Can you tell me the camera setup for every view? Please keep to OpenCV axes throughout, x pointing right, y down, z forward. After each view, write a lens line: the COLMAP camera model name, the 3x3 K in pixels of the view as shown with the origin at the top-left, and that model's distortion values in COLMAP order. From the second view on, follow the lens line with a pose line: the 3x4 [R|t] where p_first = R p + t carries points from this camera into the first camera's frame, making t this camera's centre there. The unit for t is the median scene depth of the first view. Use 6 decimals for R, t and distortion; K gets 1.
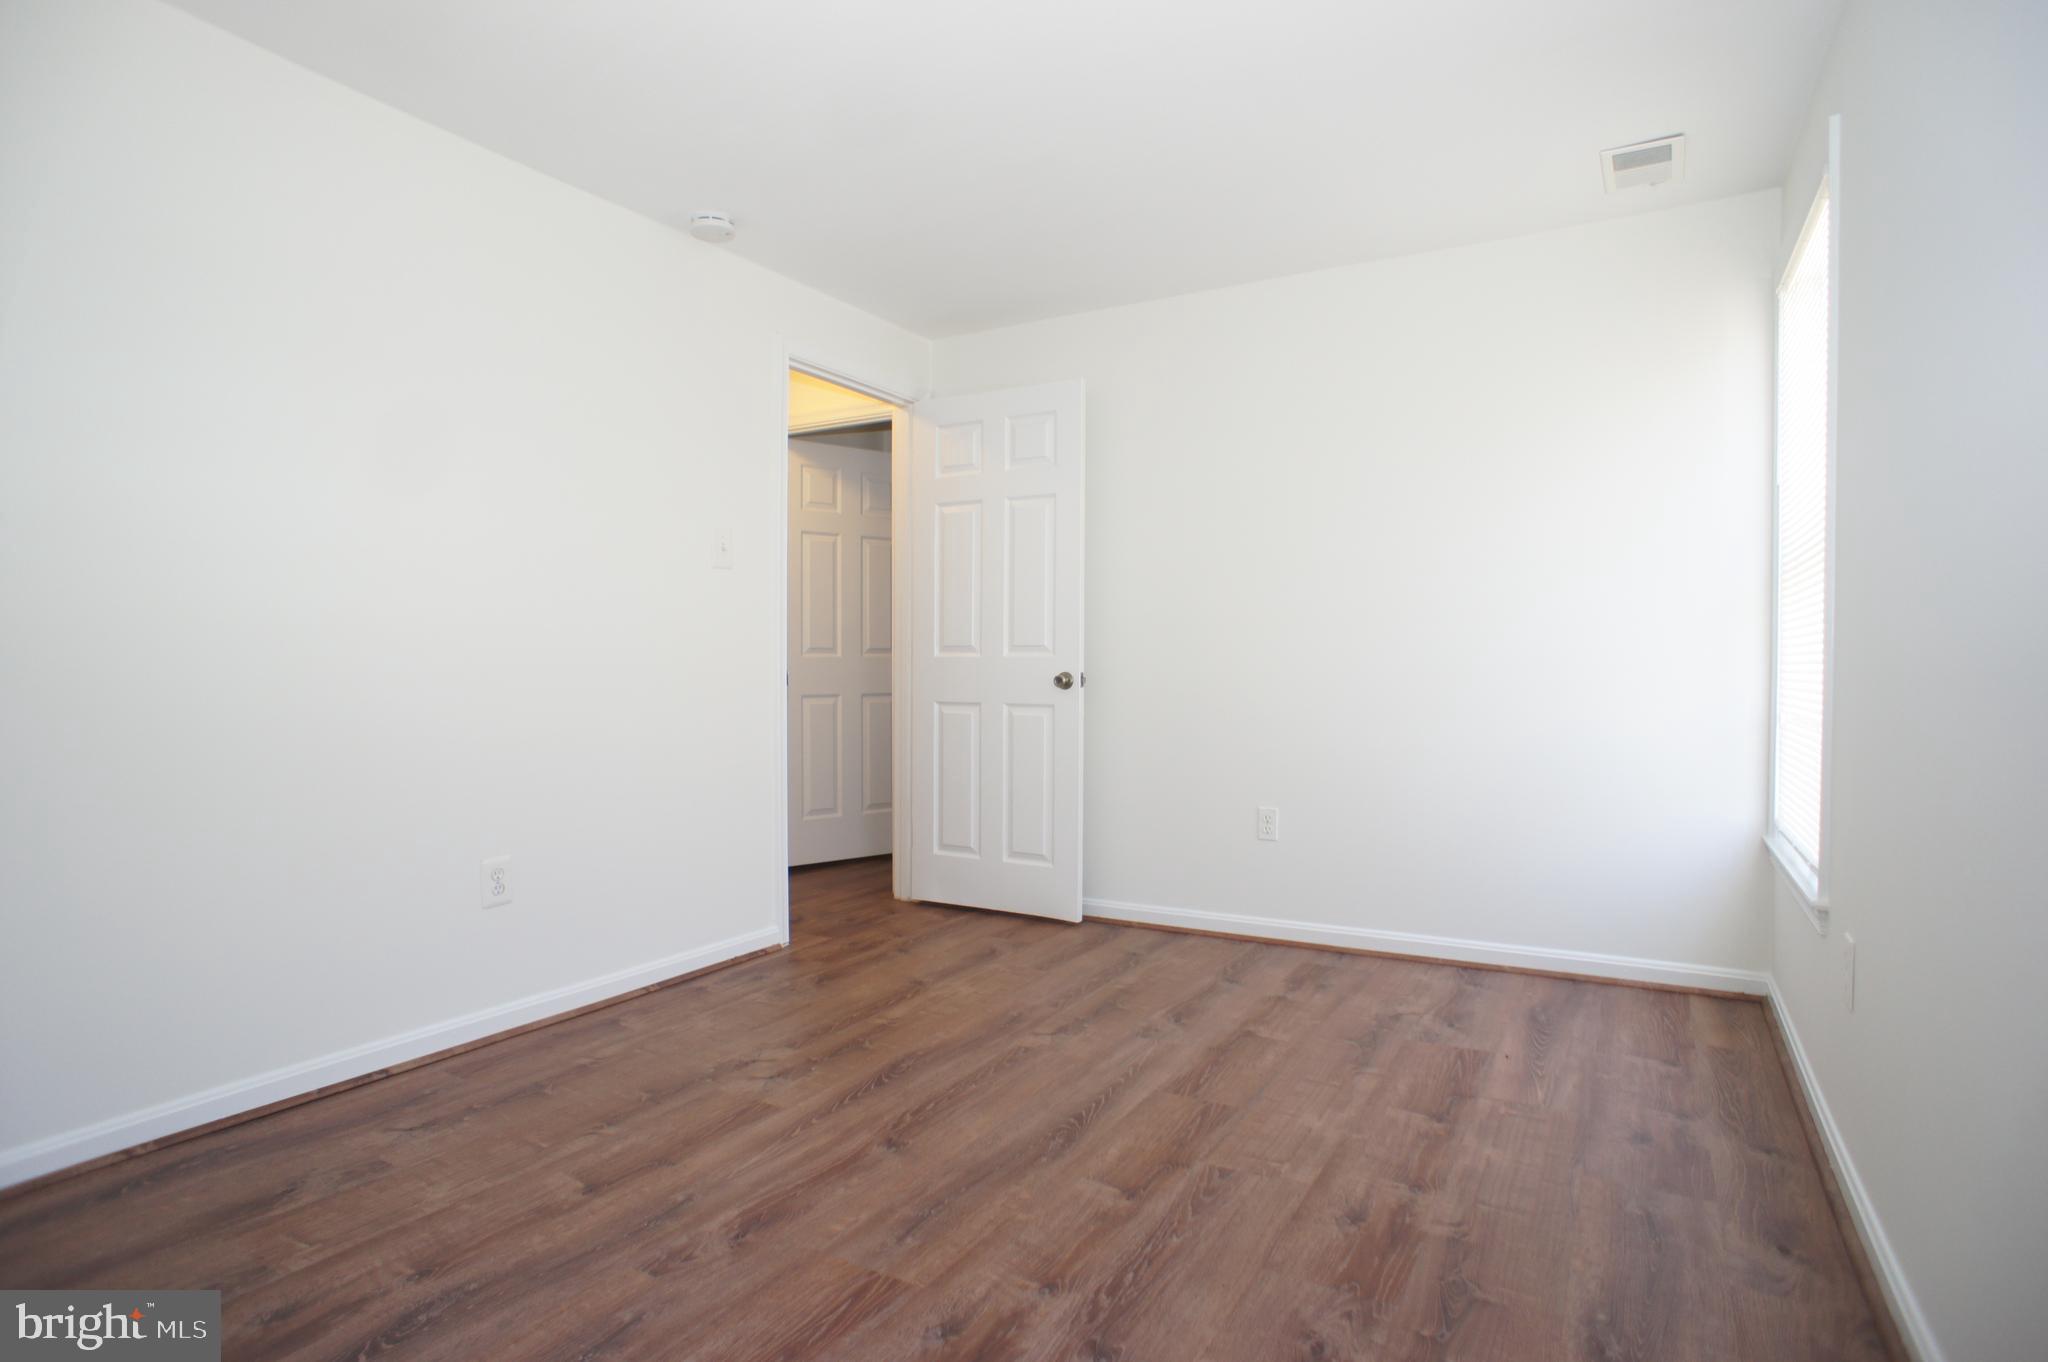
lens RADIAL K [[1068.8, 0, 1016.1], [0, 1068.8, 680.4], [0, 0, 1]] dist [-0.068068, 0.039359]
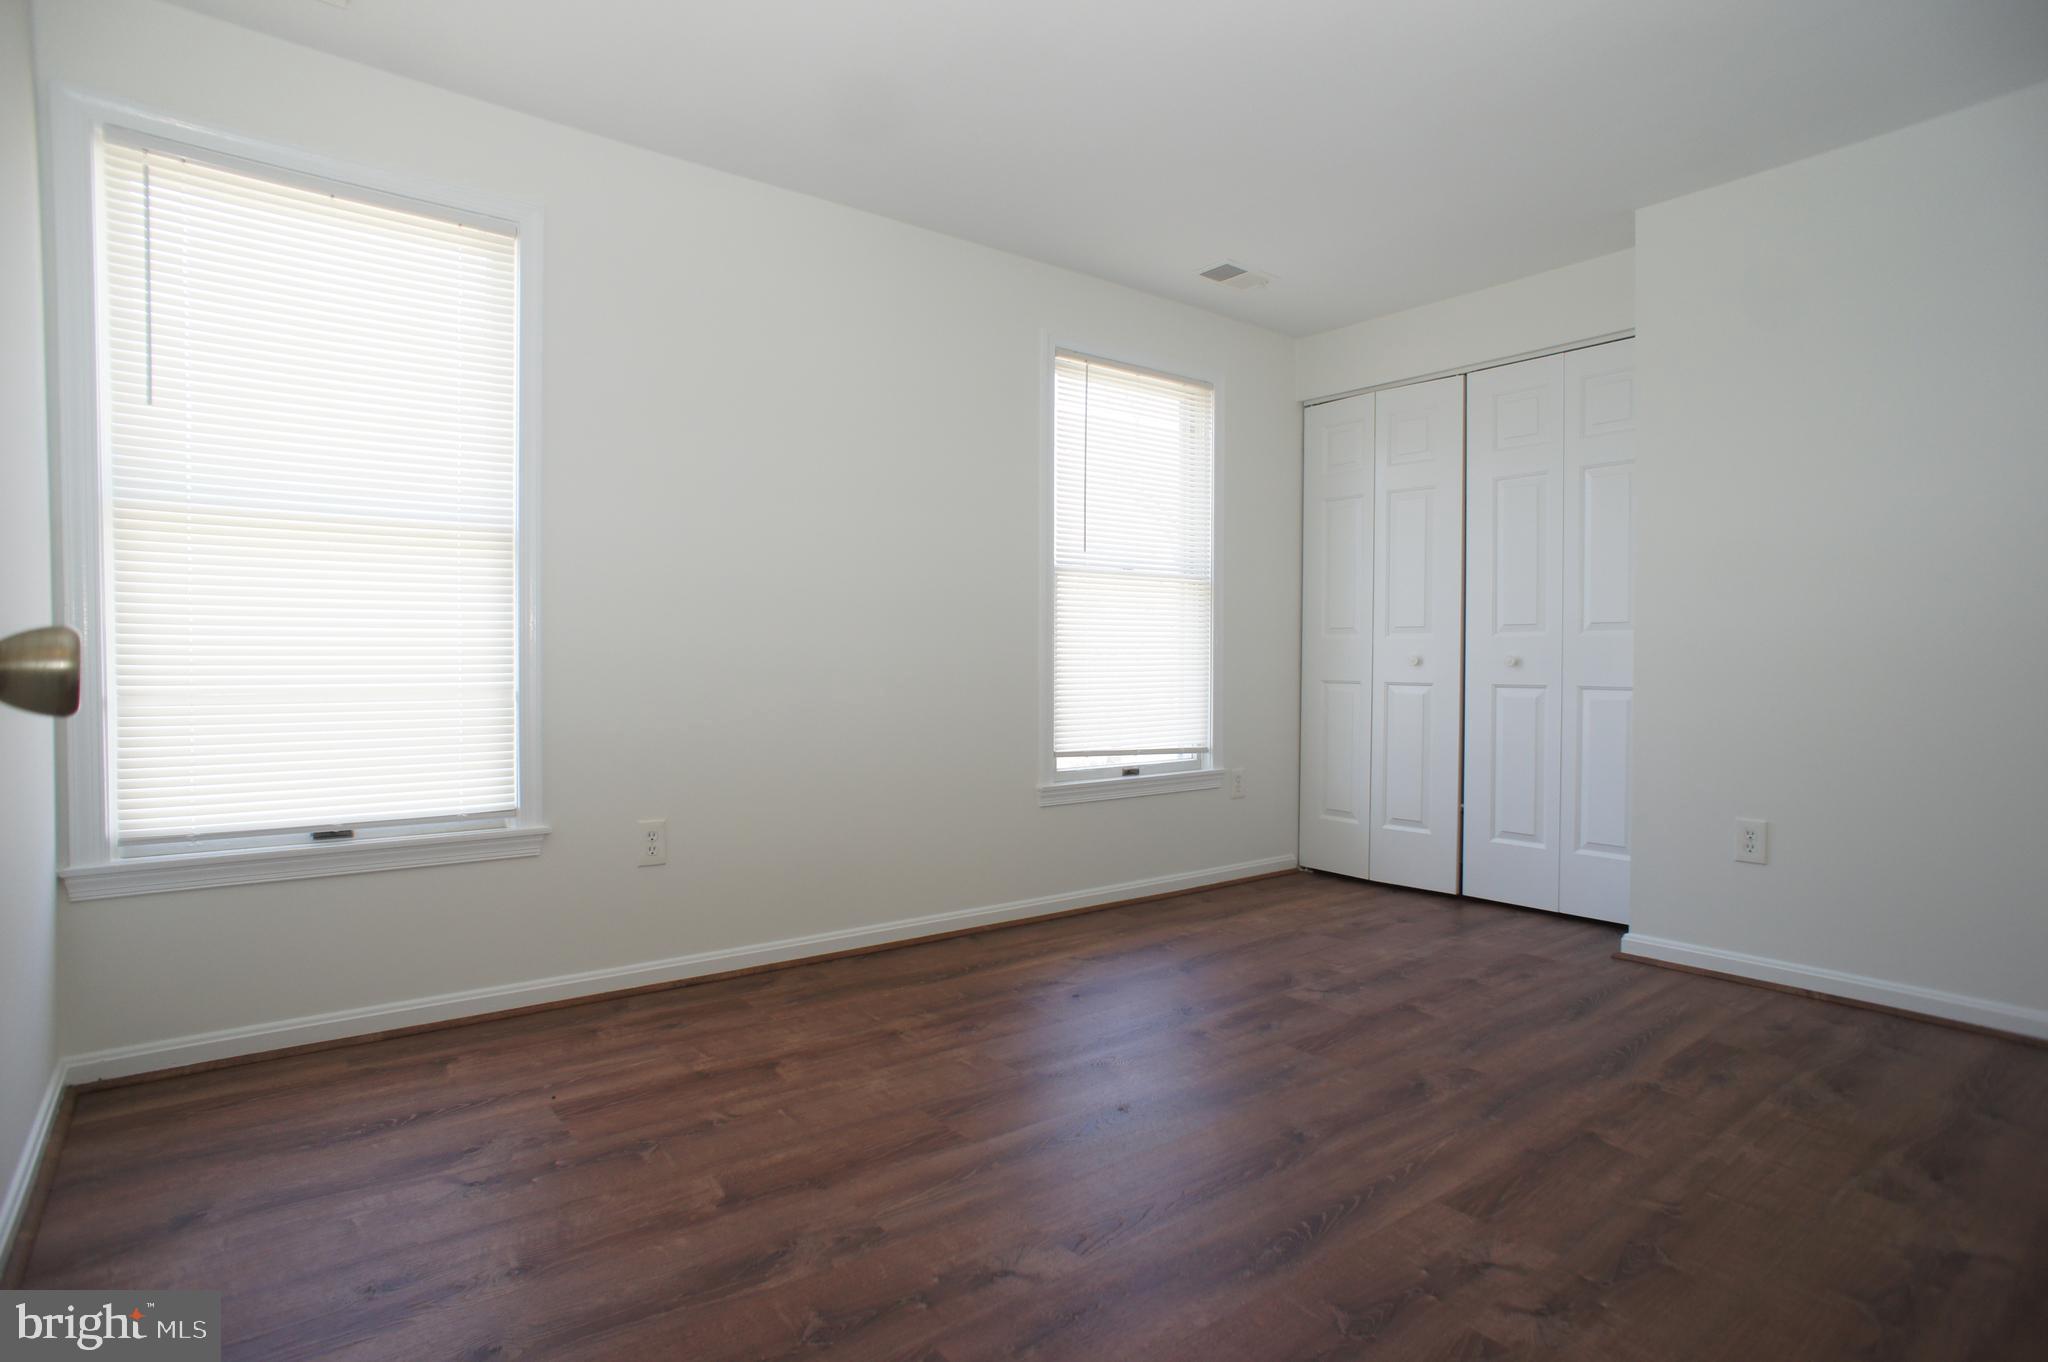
lens RADIAL K [[1068.8, 0, 1016.1], [0, 1068.8, 680.4], [0, 0, 1]] dist [-0.068068, 0.039359]
pose [[-0.929419, -0.008916, 0.368920, -0.223257], [0.002671, 0.999519, 0.030886, -0.004210], [-0.369018, 0.029691, -0.928948, 1.926204]]
